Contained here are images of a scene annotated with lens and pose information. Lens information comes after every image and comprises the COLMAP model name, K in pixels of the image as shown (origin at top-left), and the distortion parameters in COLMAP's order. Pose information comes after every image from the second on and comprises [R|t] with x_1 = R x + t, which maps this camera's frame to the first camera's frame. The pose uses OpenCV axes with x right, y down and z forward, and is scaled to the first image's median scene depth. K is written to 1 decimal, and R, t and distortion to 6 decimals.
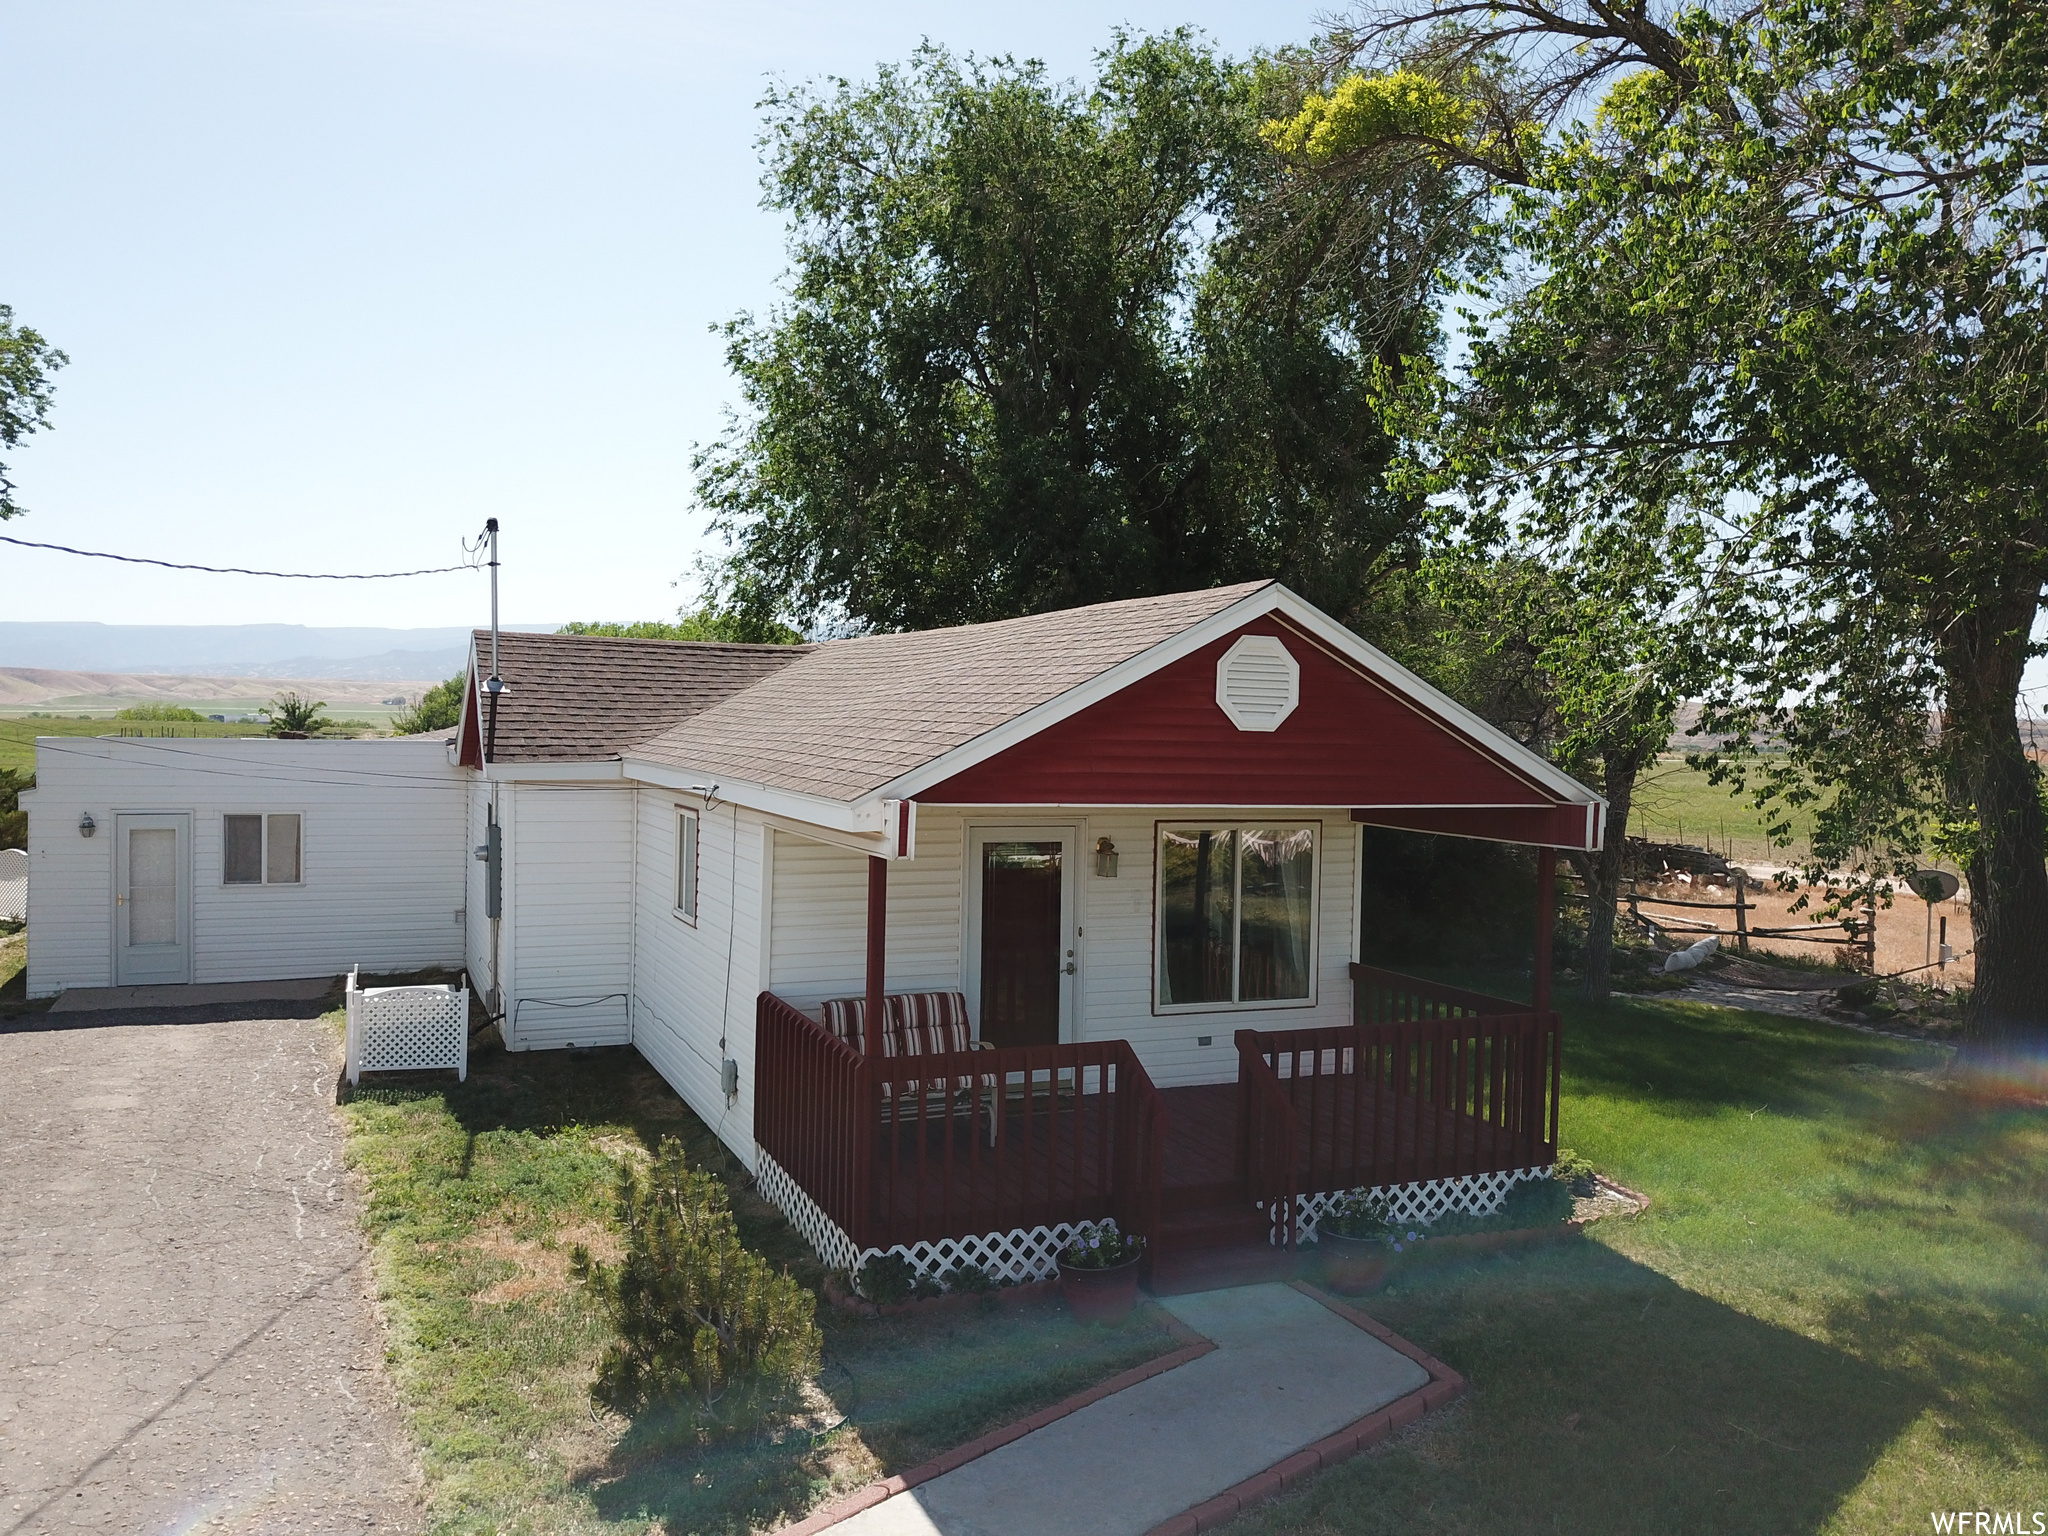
lens RADIAL K [[1574.5, 0, 1011.4], [0, 1574.5, 773.8], [0, 0, 1]] dist [0.001771, 0.006658]
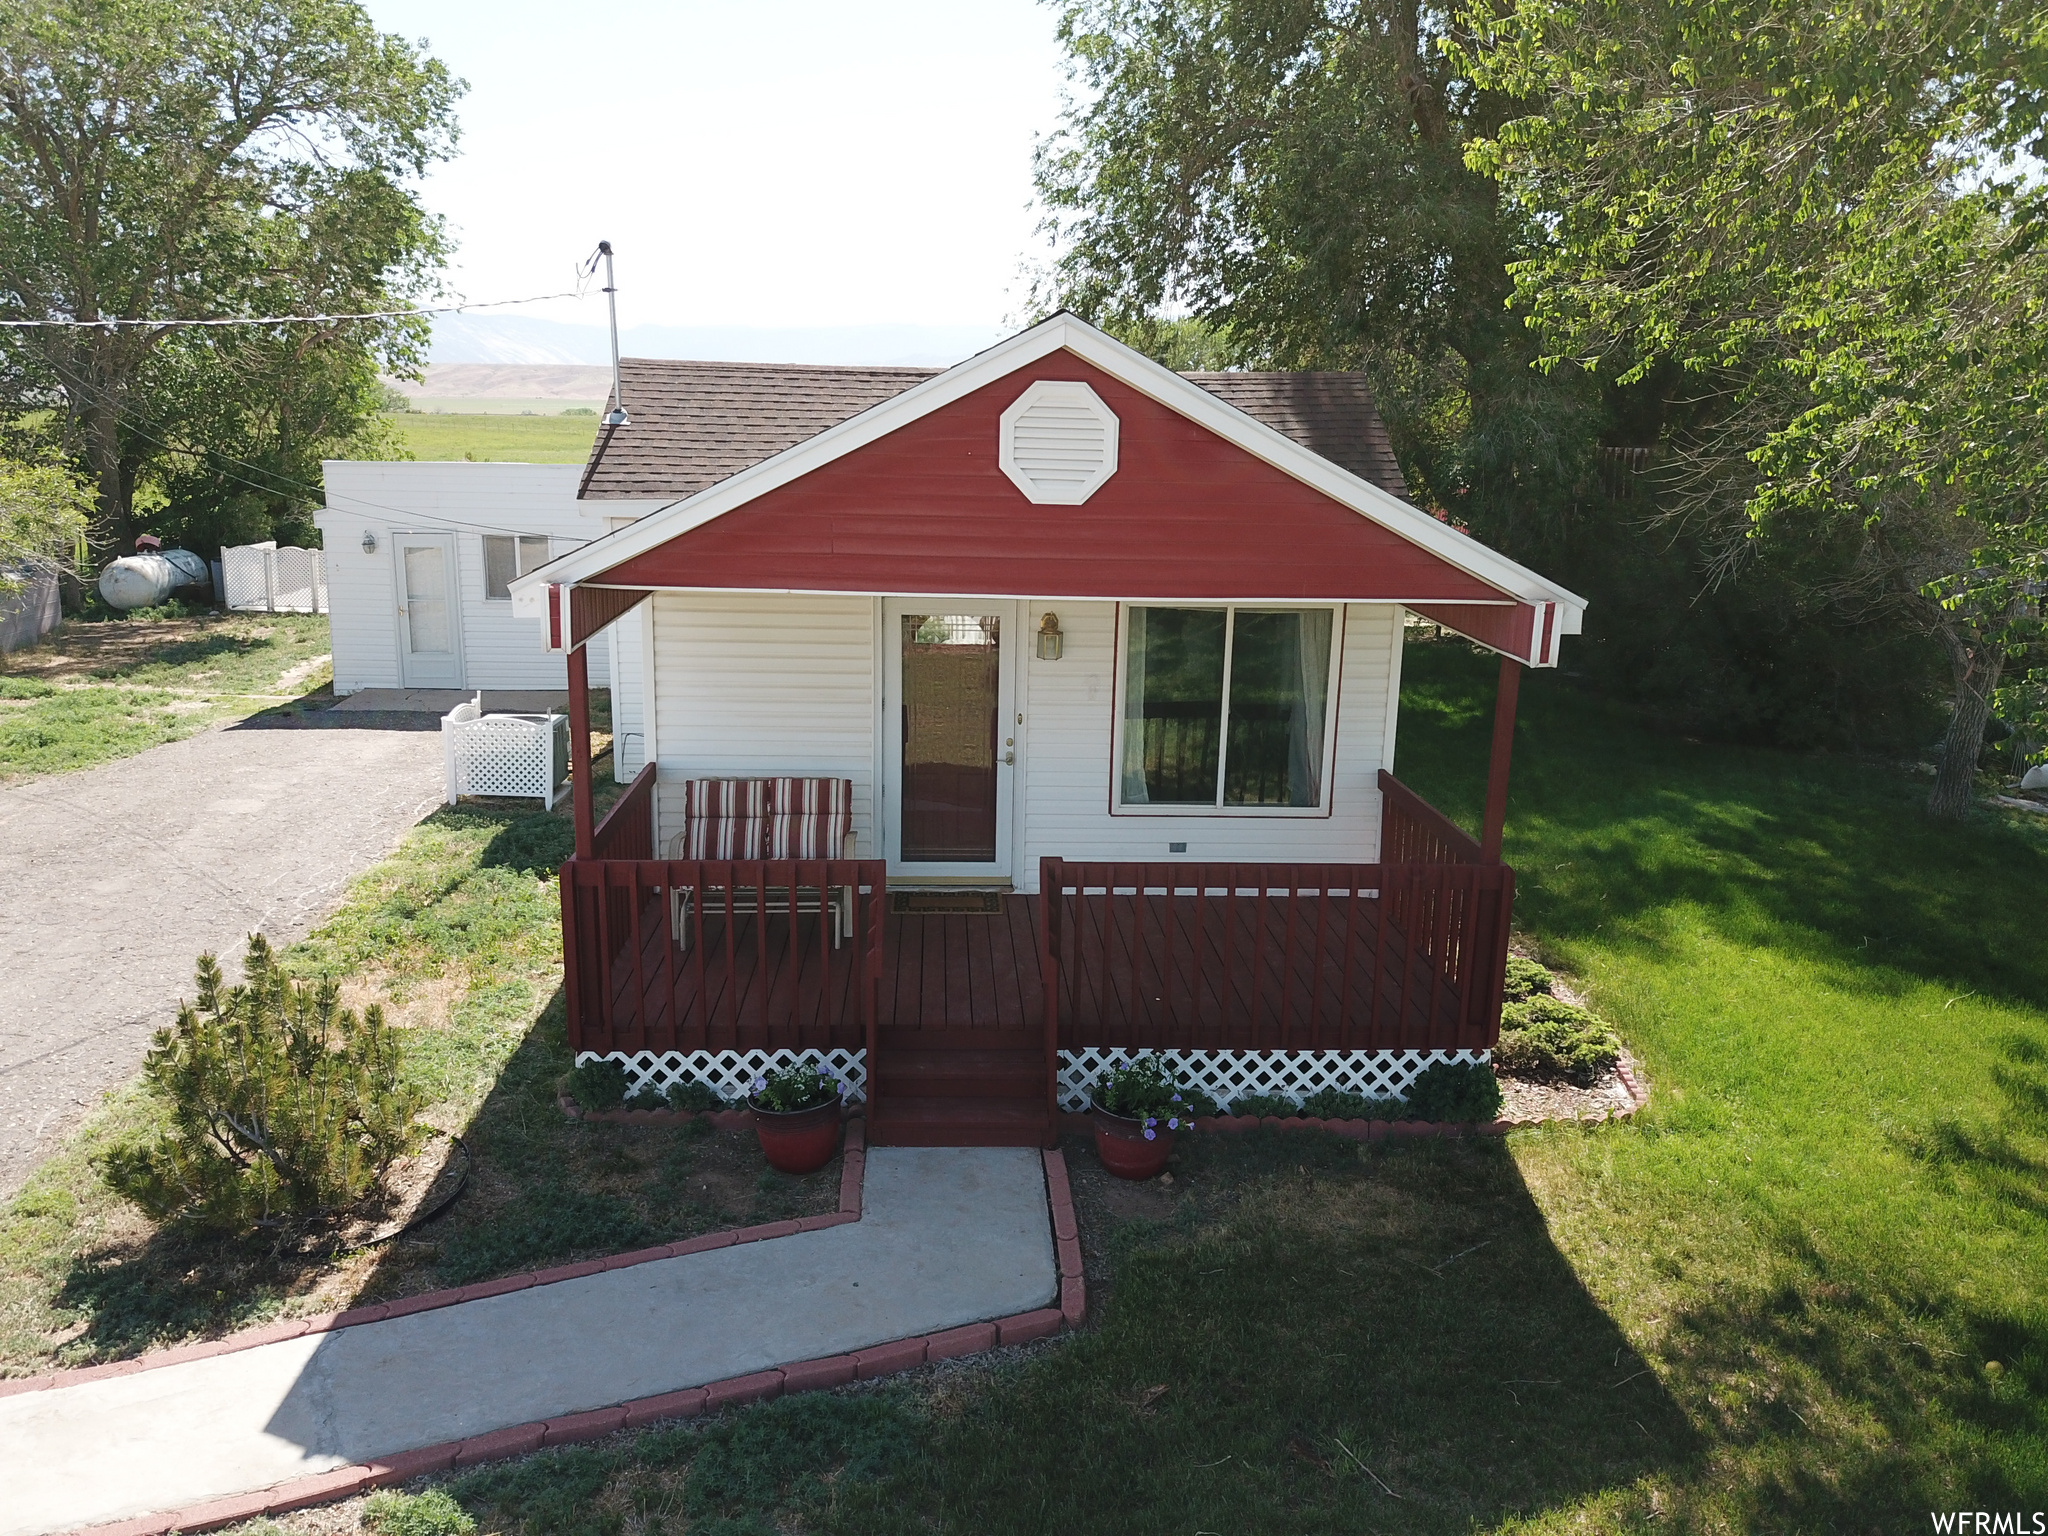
lens RADIAL K [[1574.5, 0, 1007.0], [0, 1574.5, 771.8], [0, 0, 1]] dist [0.001771, 0.006658]
pose [[0.933973, 0.078472, -0.348621, 0.381386], [-0.011678, 0.981772, 0.189705, -0.040222], [0.357153, -0.173108, 0.917865, 0.198648]]
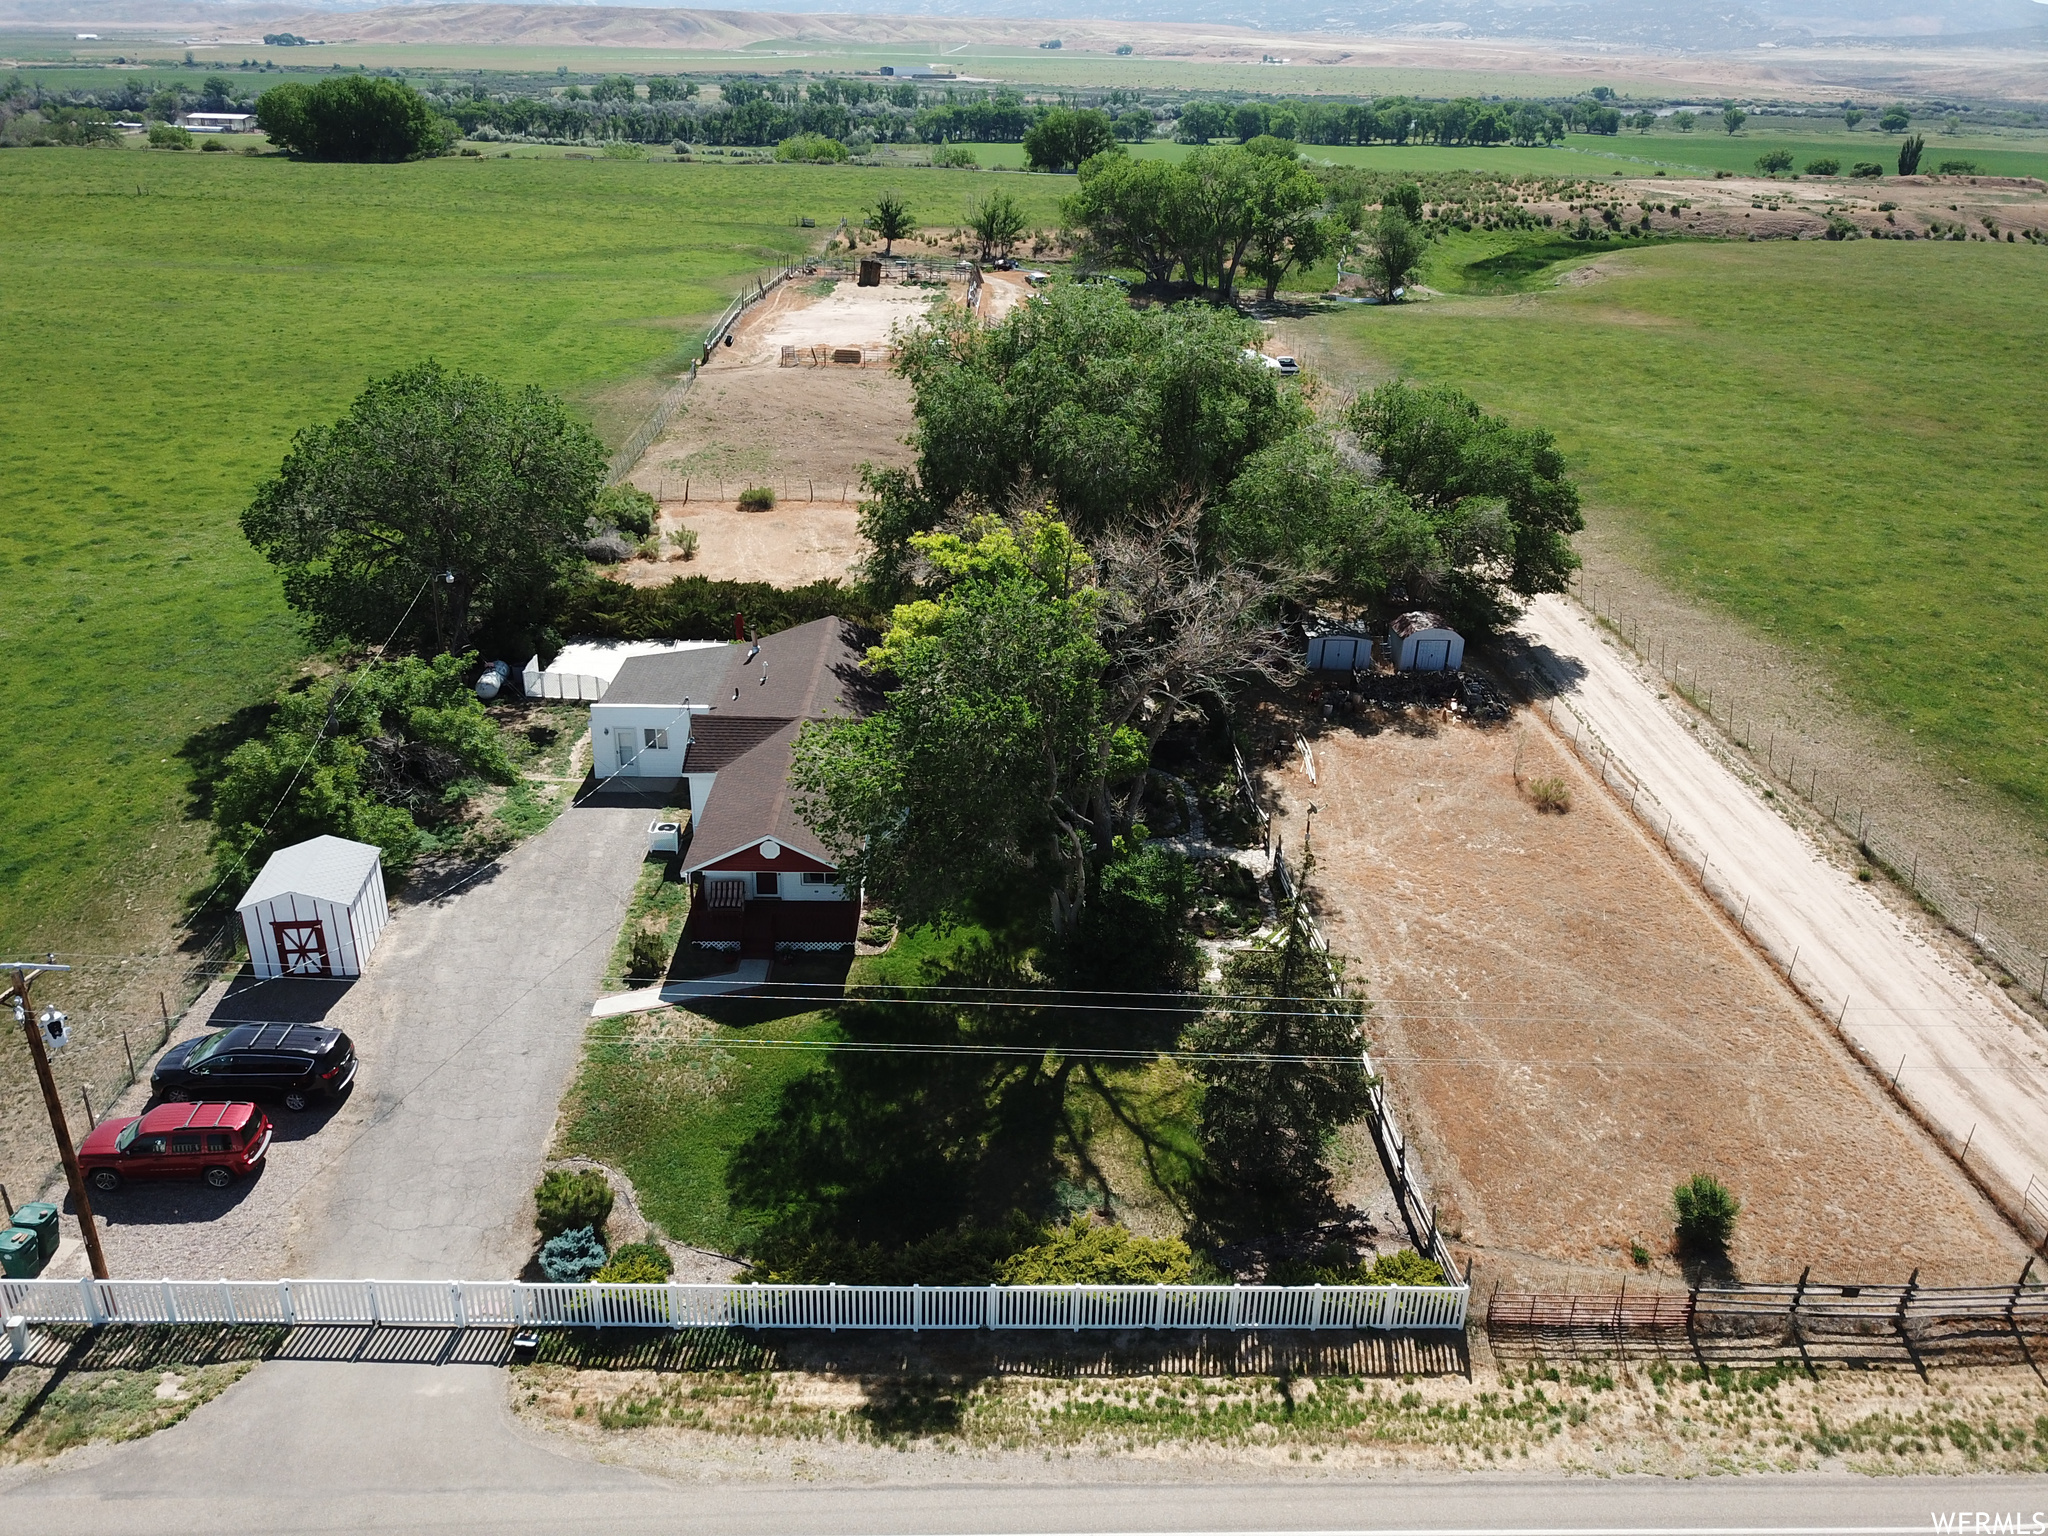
lens RADIAL K [[1574.5, 0, 1025.5], [0, 1574.5, 762.2], [0, 0, 1]] dist [0.001771, 0.006658]
pose [[0.924433, 0.162769, -0.344862, 2.277961], [-0.020626, 0.924351, 0.380986, -1.966921], [0.380786, -0.345083, 0.857858, -2.514247]]
